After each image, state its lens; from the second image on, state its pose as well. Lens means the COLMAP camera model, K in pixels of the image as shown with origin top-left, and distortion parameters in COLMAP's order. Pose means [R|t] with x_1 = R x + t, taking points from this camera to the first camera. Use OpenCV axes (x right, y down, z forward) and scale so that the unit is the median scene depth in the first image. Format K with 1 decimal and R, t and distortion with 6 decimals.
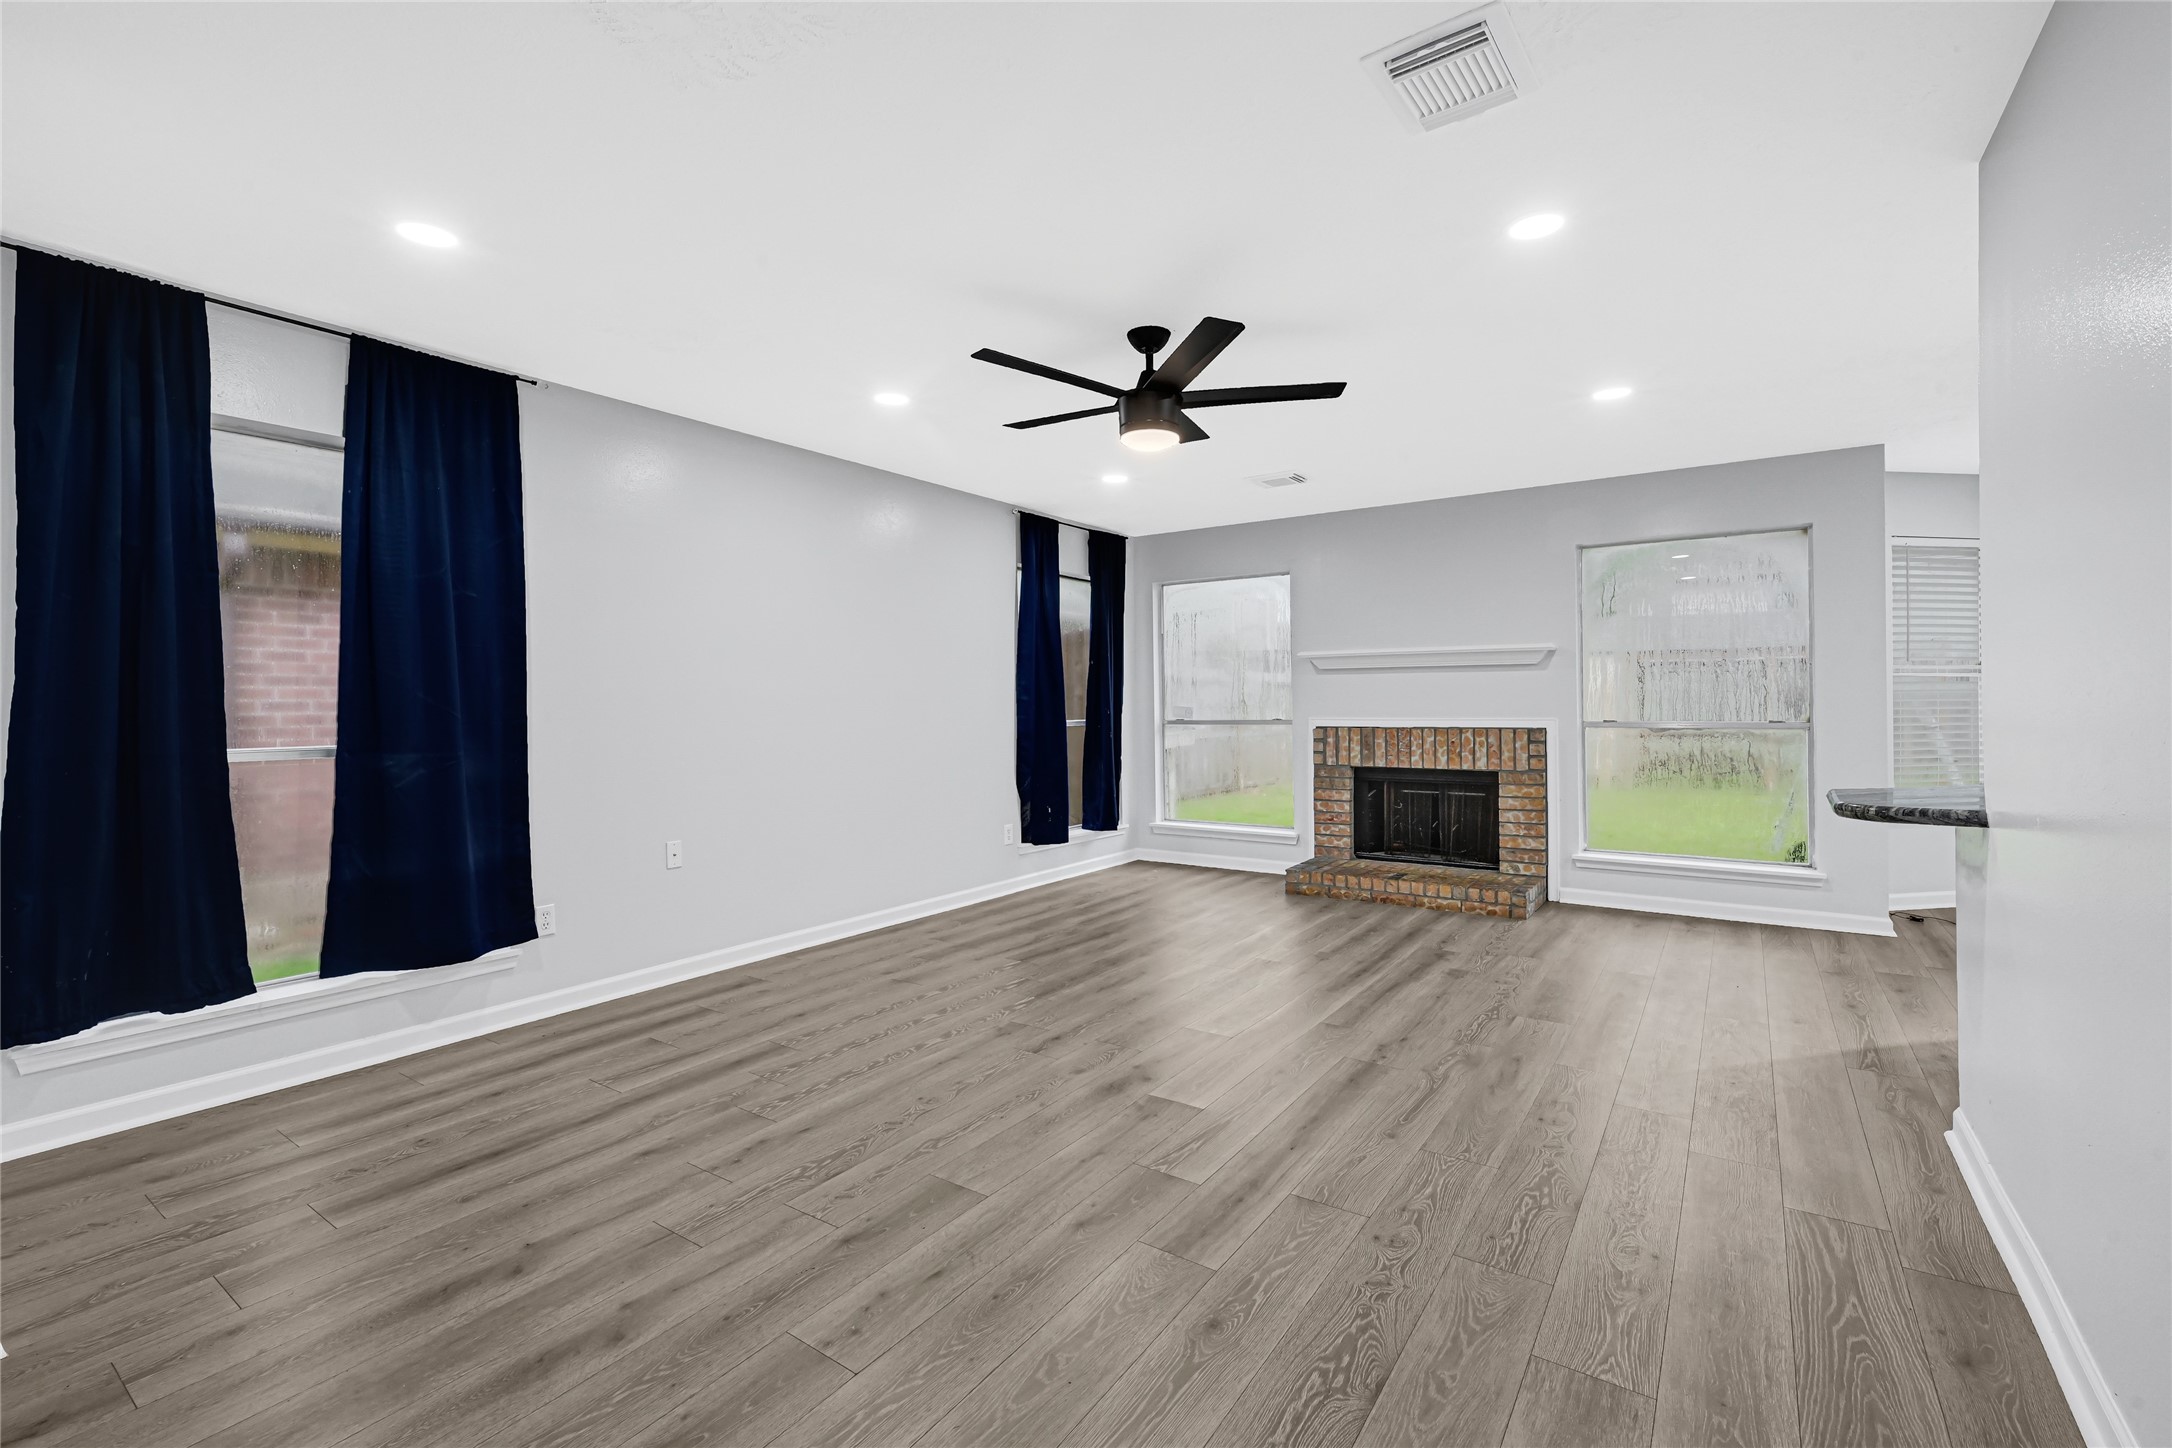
lens RADIAL K [[887.5, 0, 1084.1], [0, 887.5, 715.6], [0, 0, 1]] dist [-0.000635, -0.000178]
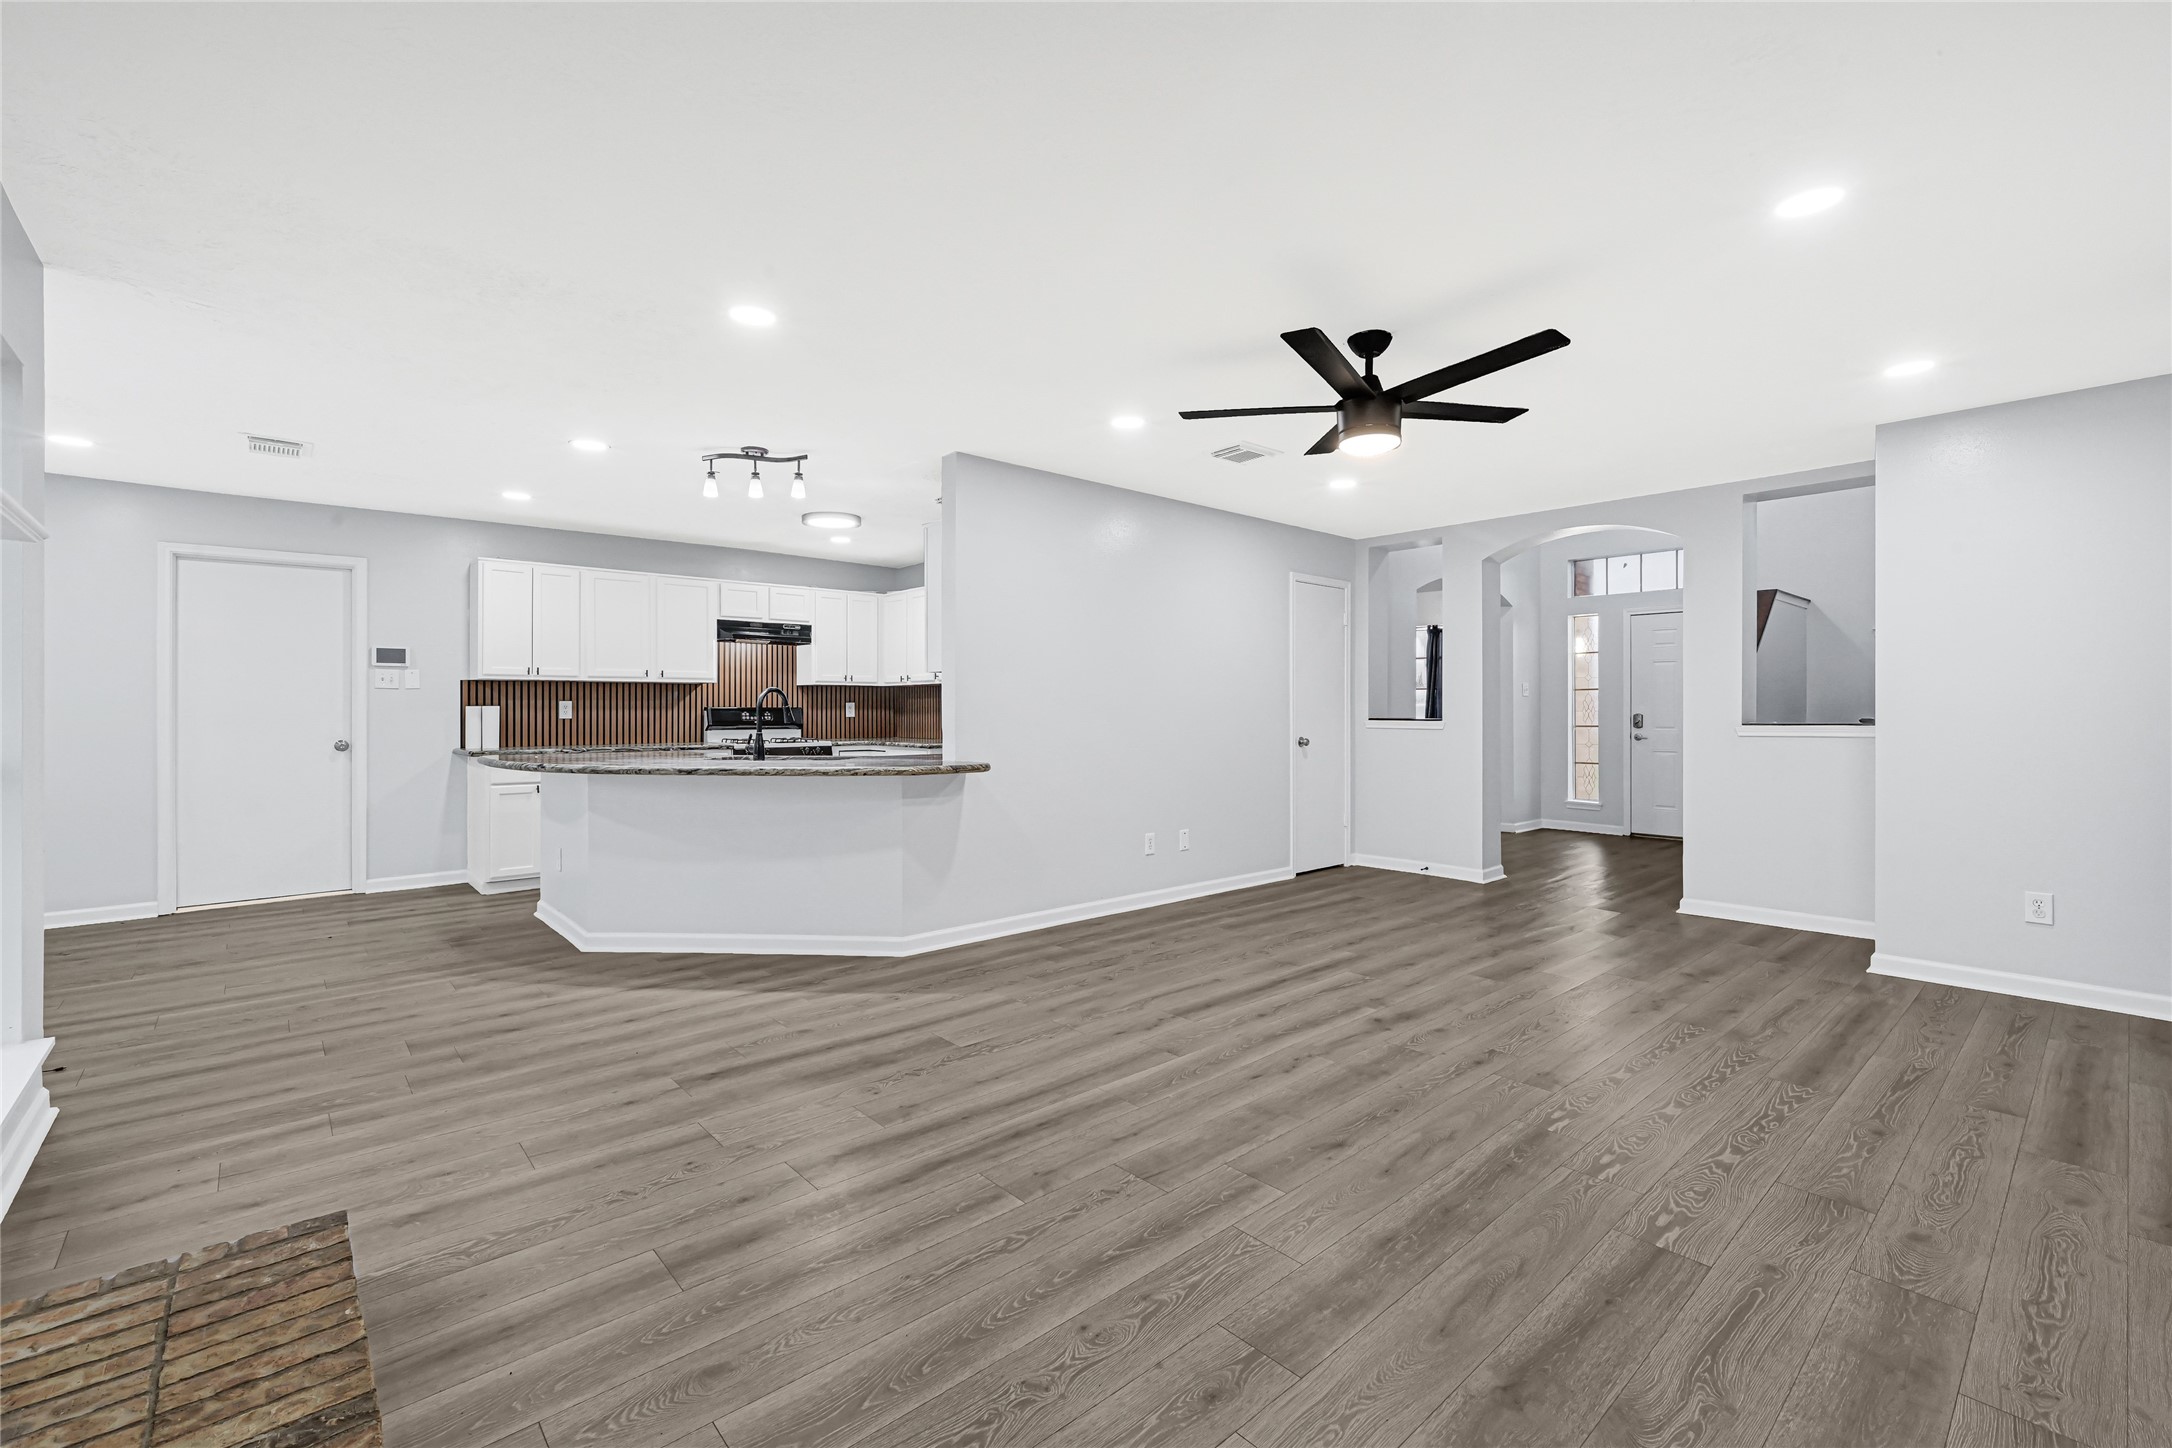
lens RADIAL K [[887.5, 0, 1093.4], [0, 887.5, 712.8], [0, 0, 1]] dist [-0.000635, -0.000178]
pose [[-0.972597, 0.008733, 0.232335, 0.142804], [0.011987, 0.999849, 0.012599, -0.023823], [-0.232190, 0.015038, -0.972554, 1.987796]]
